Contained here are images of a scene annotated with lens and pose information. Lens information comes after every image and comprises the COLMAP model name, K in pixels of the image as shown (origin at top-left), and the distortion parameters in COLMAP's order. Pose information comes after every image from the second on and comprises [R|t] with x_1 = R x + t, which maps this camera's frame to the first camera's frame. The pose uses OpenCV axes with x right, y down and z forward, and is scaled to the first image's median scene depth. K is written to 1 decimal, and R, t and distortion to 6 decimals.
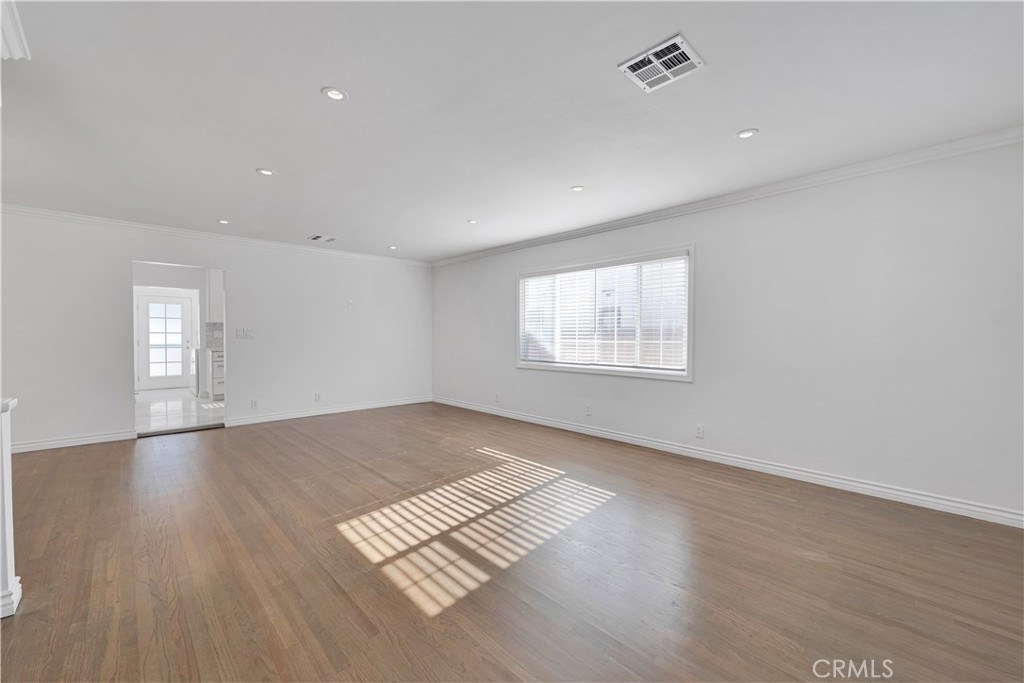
lens RADIAL K [[417.5, 0, 512.0], [0, 417.5, 341.5], [0, 0, 1]] dist [0.000422, 0.000220]
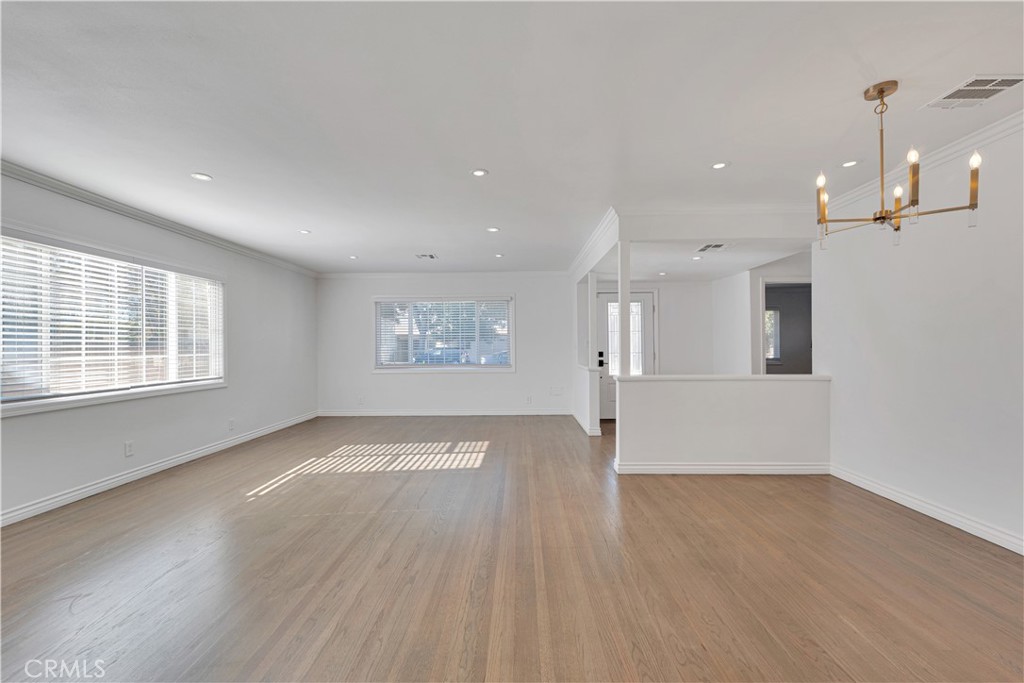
lens RADIAL K [[417.5, 0, 512.0], [0, 417.5, 341.5], [0, 0, 1]] dist [0.000422, 0.000220]
pose [[-0.716306, 0.010421, 0.697708, -1.154990], [0.015678, 0.999876, 0.001162, -0.026303], [-0.697610, 0.011771, -0.716381, 1.457762]]
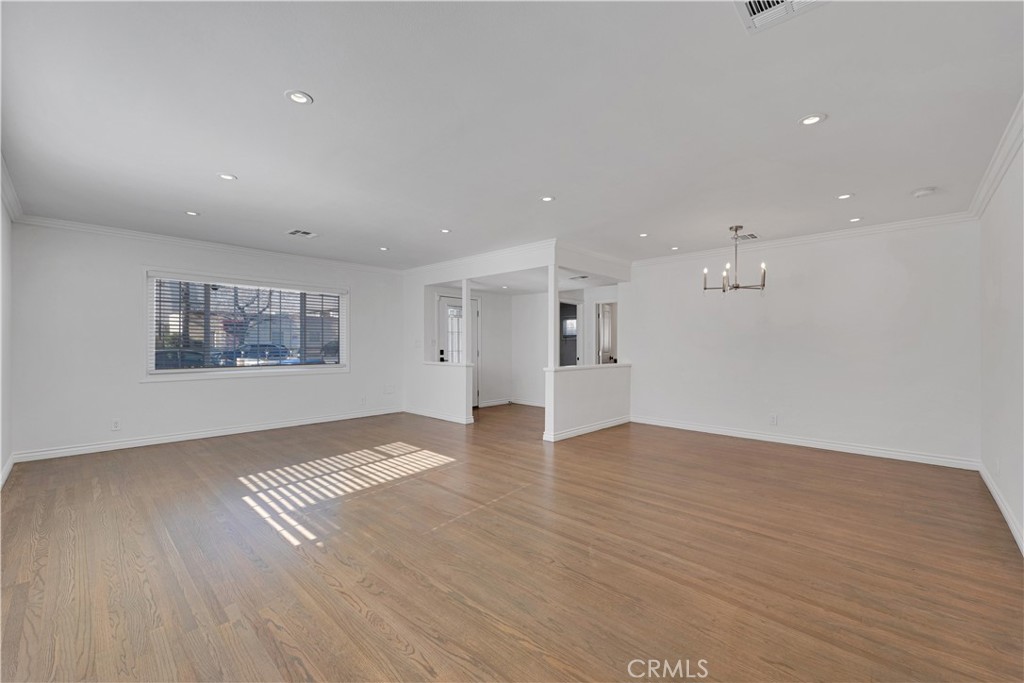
lens RADIAL K [[421.8, 0, 512.0], [0, 421.8, 341.5], [0, 0, 1]] dist [-0.001975, -0.000055]
pose [[-0.998364, -0.005461, -0.056910, -0.386615], [-0.005783, 0.999968, 0.005486, -0.026217], [0.056879, 0.005806, -0.998364, 1.902736]]
